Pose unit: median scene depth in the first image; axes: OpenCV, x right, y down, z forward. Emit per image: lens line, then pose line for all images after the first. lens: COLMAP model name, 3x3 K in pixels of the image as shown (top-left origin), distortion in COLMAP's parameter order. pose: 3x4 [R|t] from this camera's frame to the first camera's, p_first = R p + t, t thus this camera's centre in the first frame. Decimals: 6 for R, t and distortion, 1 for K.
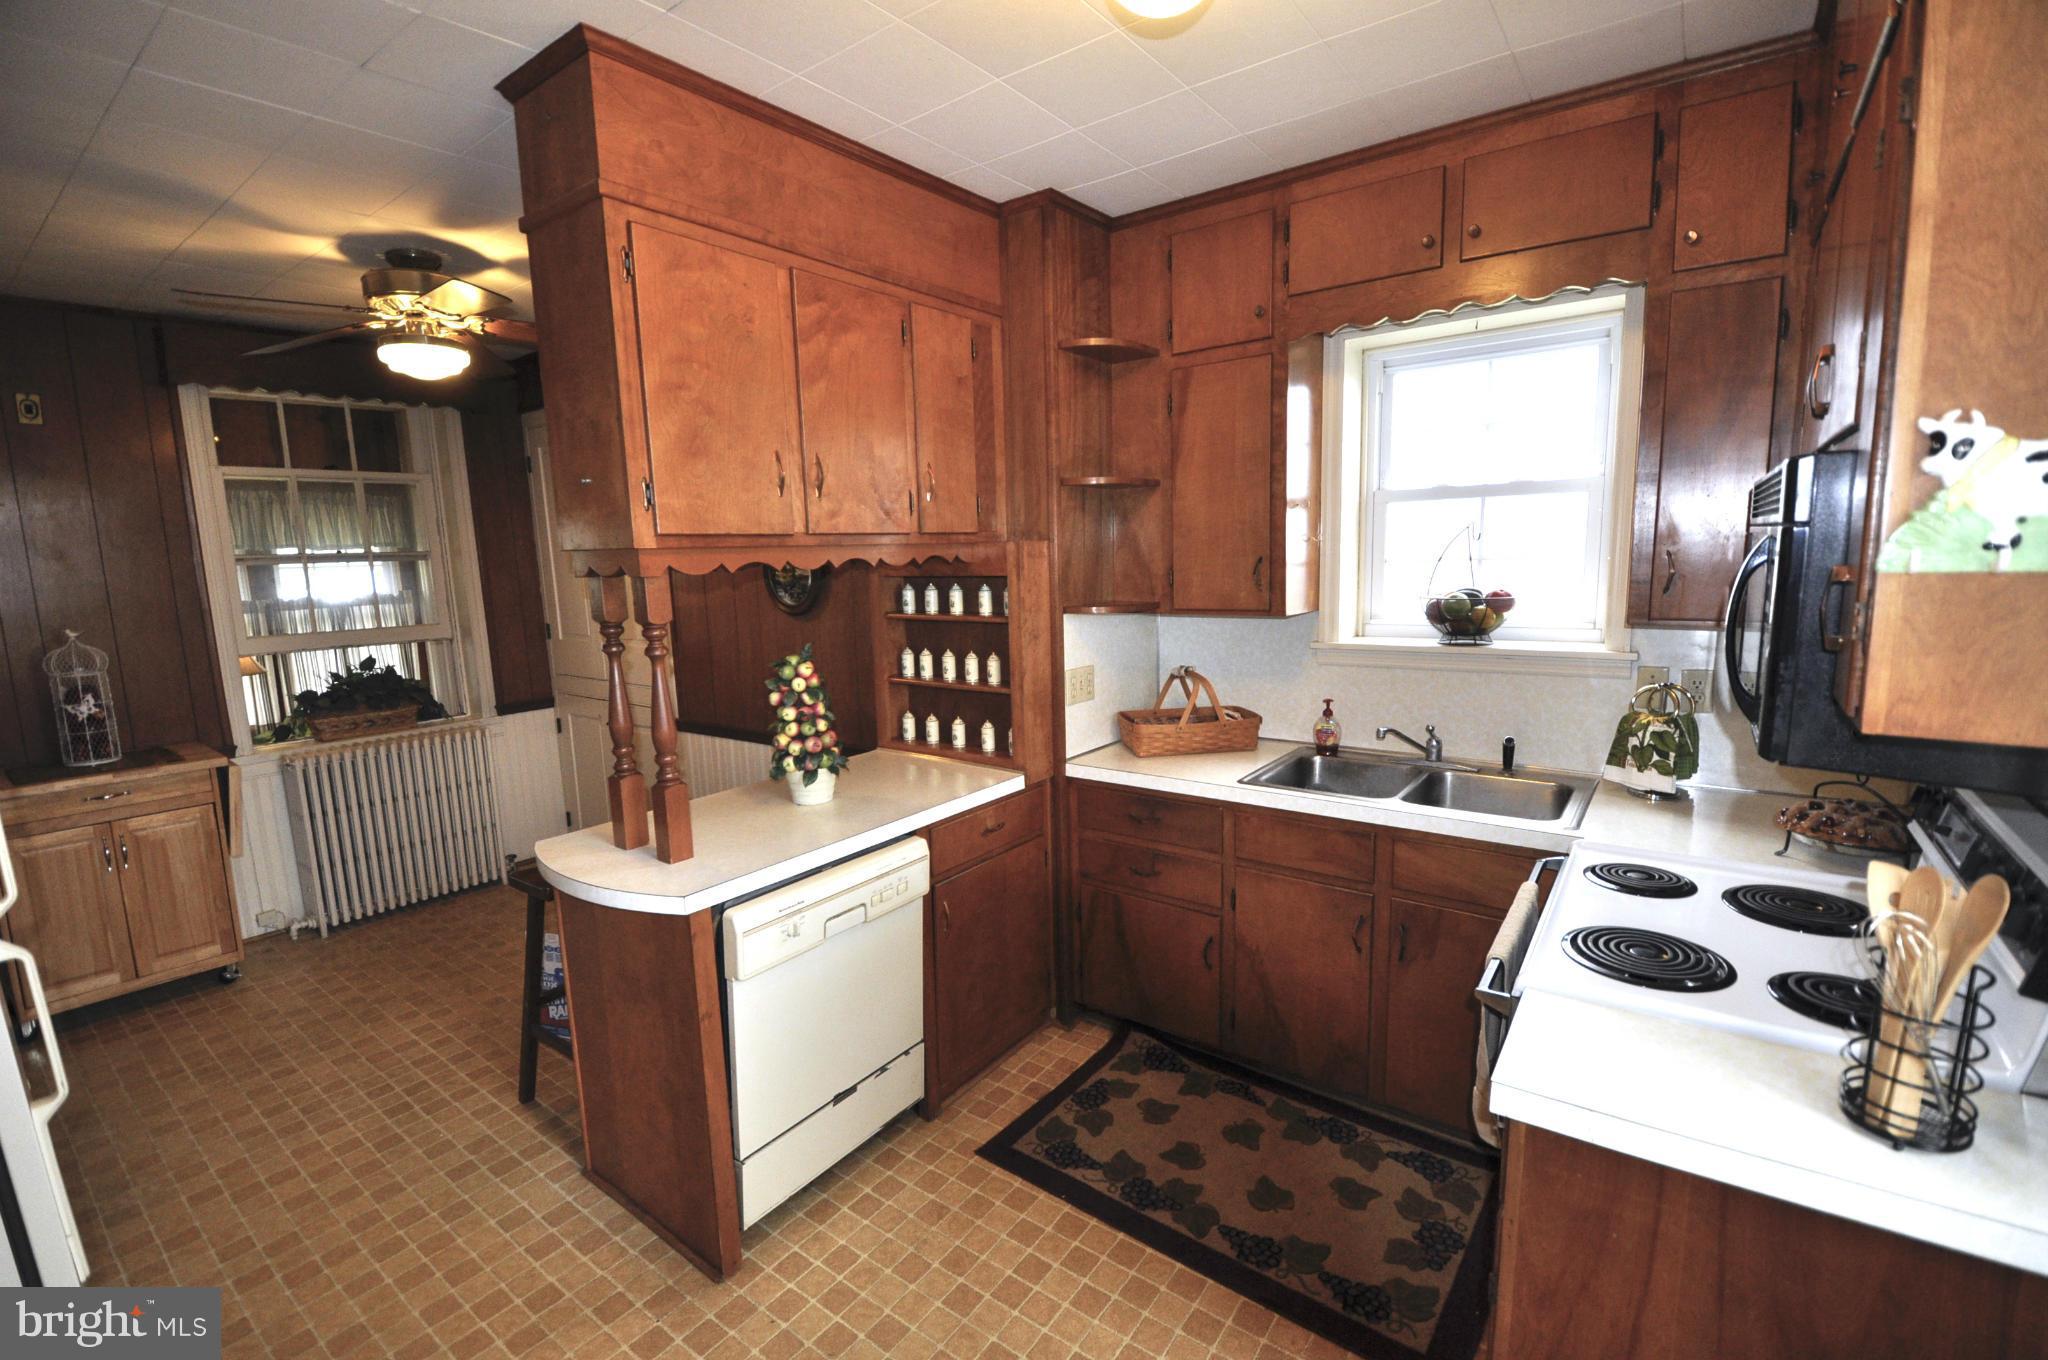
lens RADIAL K [[891.1, 0, 1012.8], [0, 891.1, 679.8], [0, 0, 1]] dist [-0.004355, -0.001925]
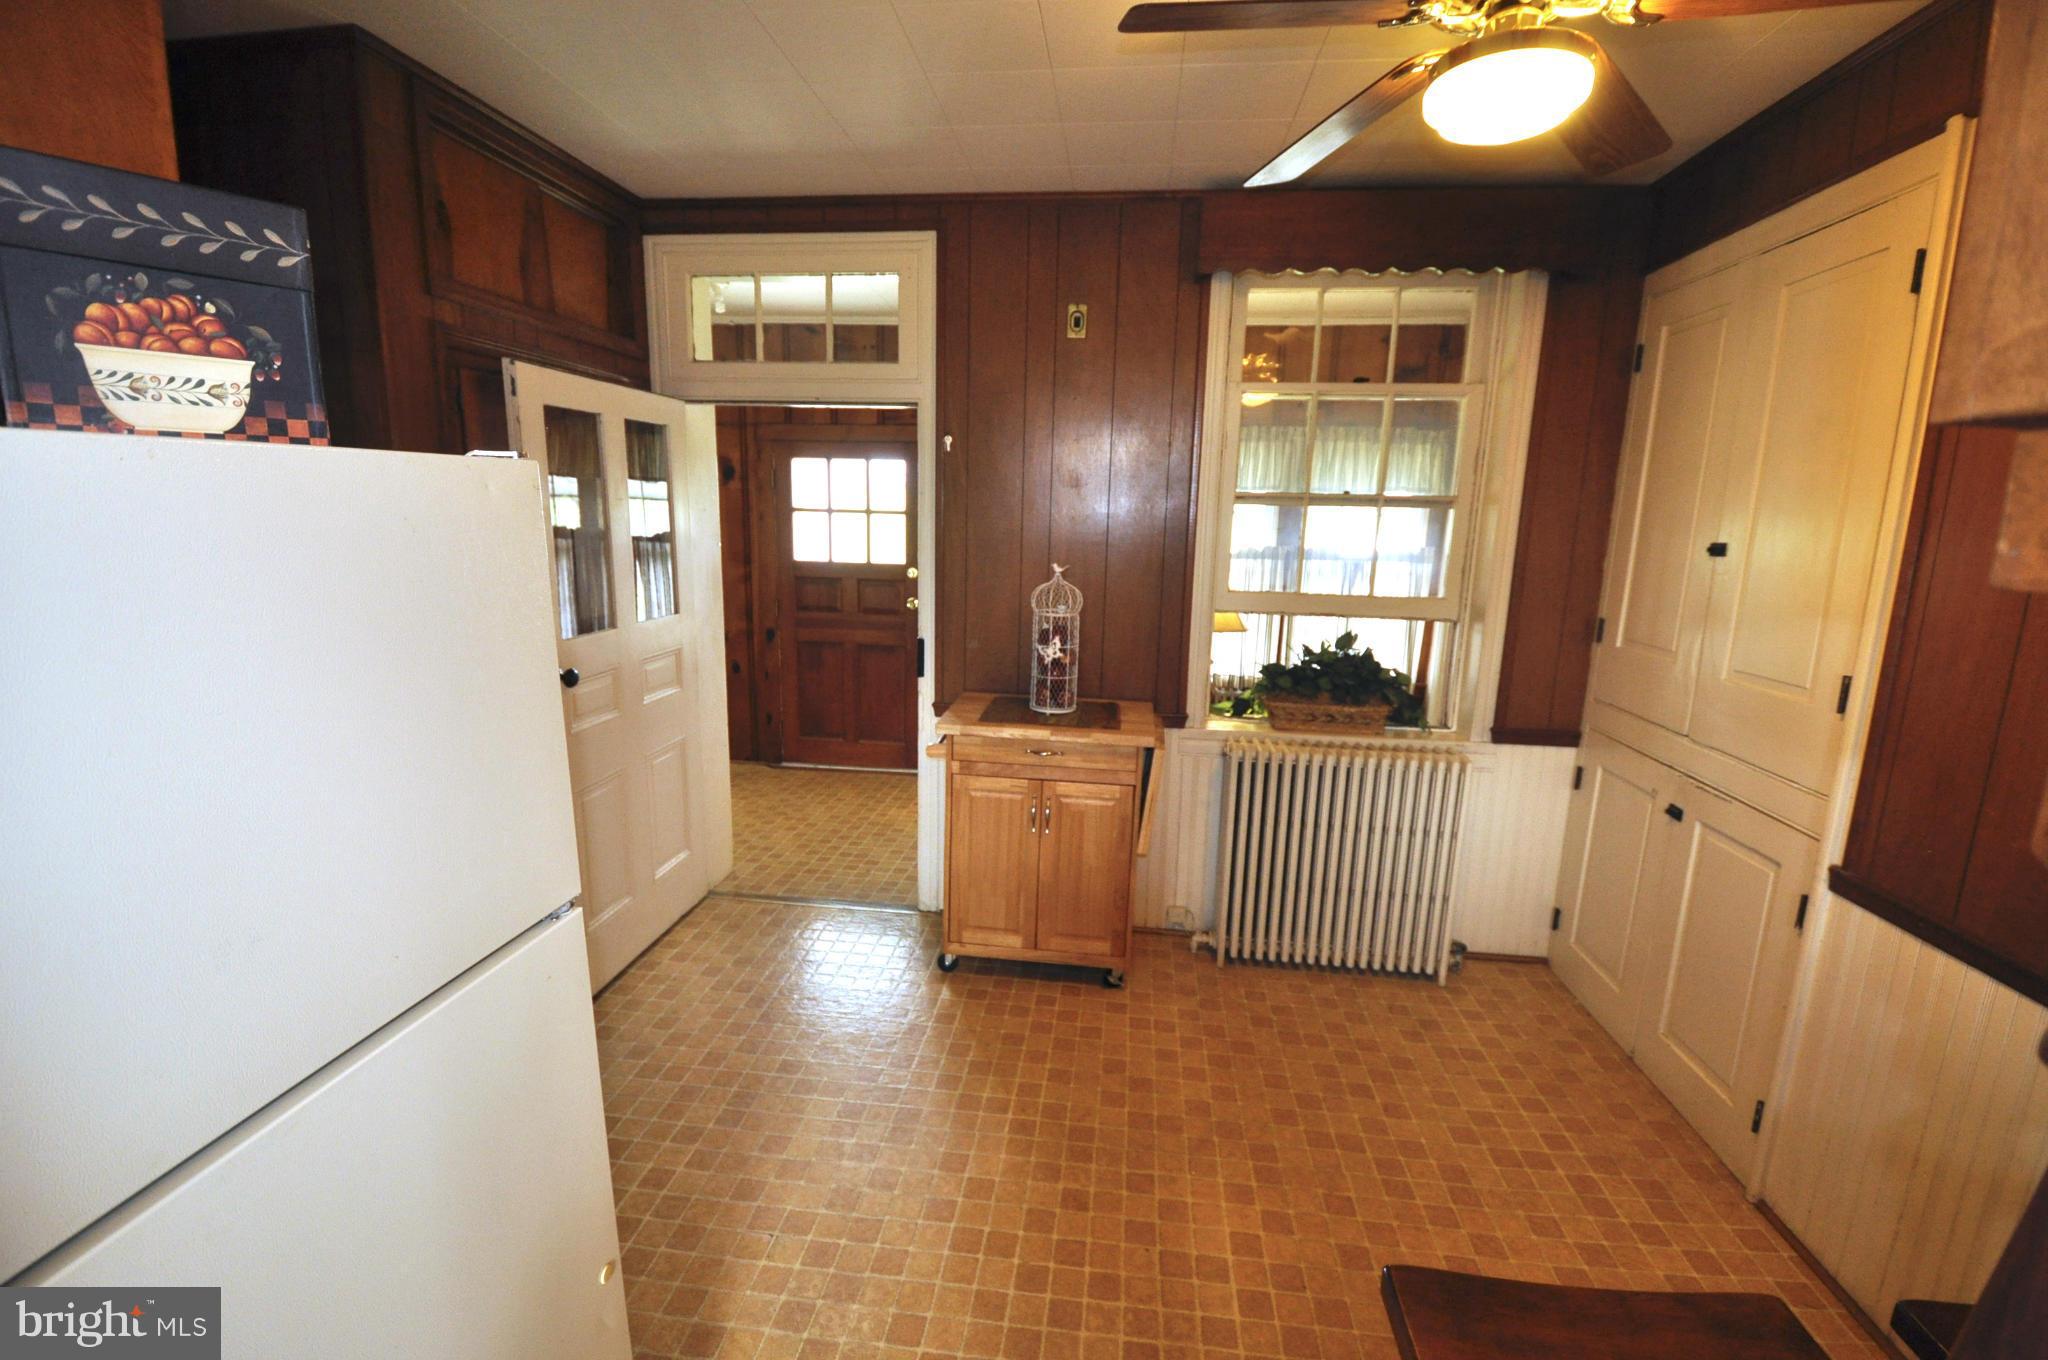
lens RADIAL K [[891.1, 0, 1010.7], [0, 891.1, 672.9], [0, 0, 1]] dist [-0.004355, -0.001925]
pose [[0.490907, 0.201125, -0.847679, -0.223708], [-0.172183, 0.976194, 0.131903, -0.046198], [0.854028, 0.081204, 0.513850, 0.384263]]
